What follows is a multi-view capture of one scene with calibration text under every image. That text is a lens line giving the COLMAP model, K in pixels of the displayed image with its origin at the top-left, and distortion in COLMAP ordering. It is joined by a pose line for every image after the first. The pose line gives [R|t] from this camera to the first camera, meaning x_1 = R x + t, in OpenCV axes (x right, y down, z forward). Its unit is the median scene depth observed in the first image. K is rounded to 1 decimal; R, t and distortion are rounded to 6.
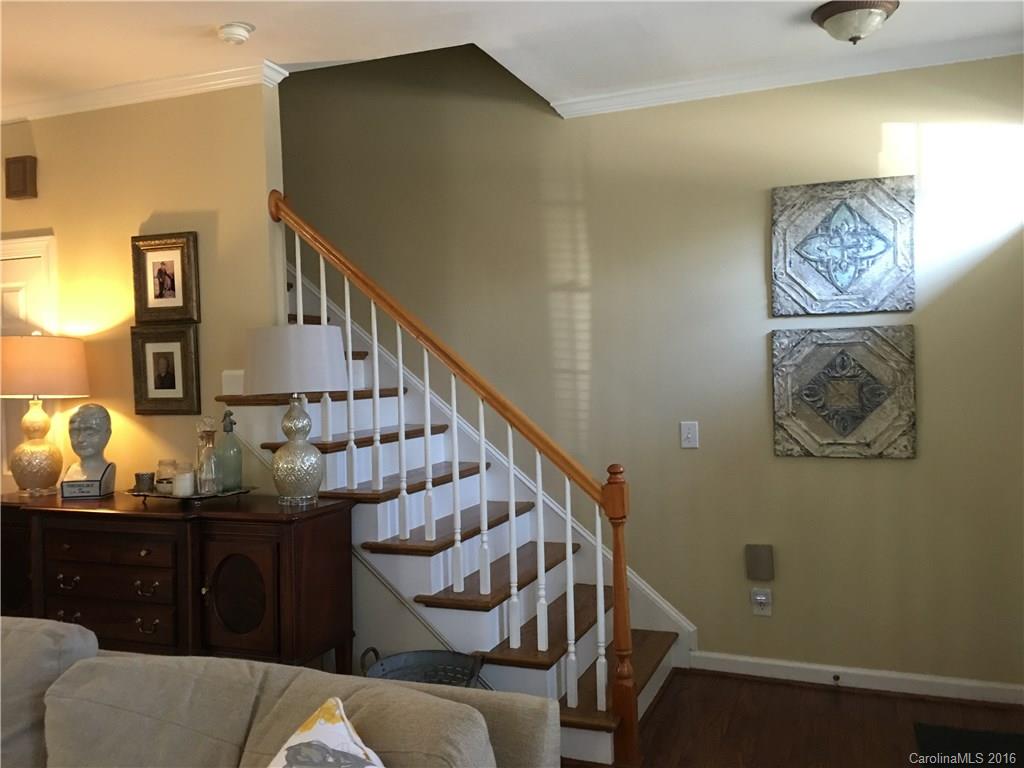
lens RADIAL K [[870.7, 0, 513.0], [0, 870.7, 384.1], [0, 0, 1]] dist [0.085085, -0.117414]
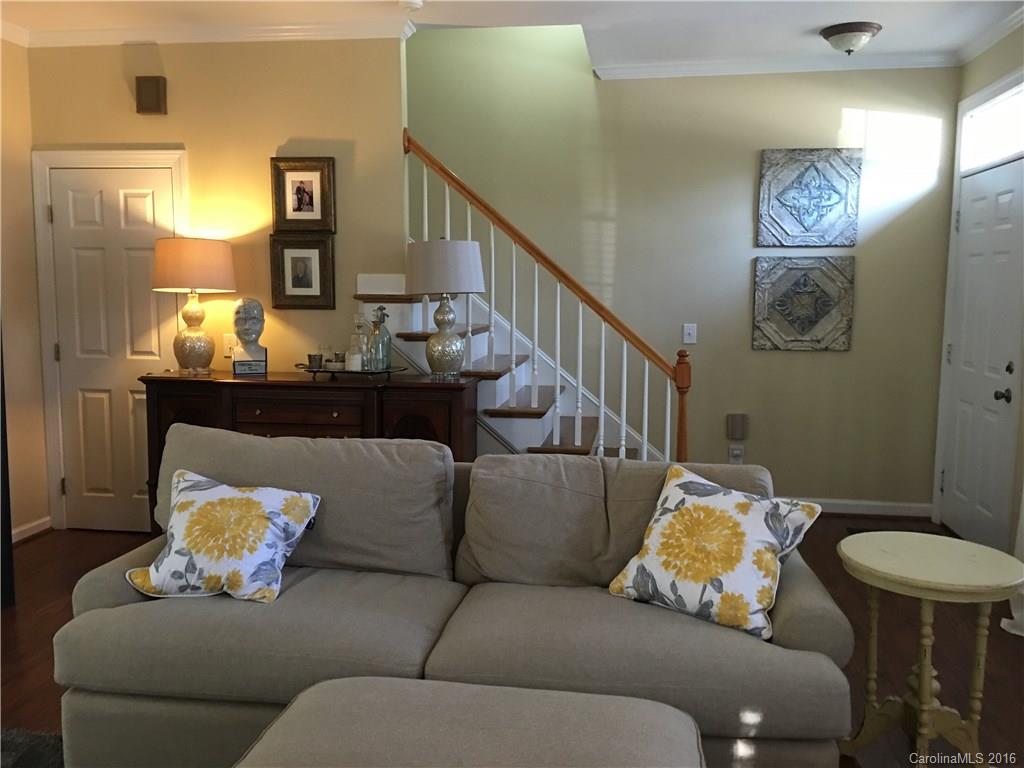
lens RADIAL K [[870.7, 0, 510.6], [0, 870.7, 383.8], [0, 0, 1]] dist [0.085085, -0.117414]
pose [[0.972124, 0.002396, 0.234455, -0.403117], [-0.023694, 0.995833, 0.088065, 0.024658], [-0.233267, -0.091166, 0.968130, -0.250625]]
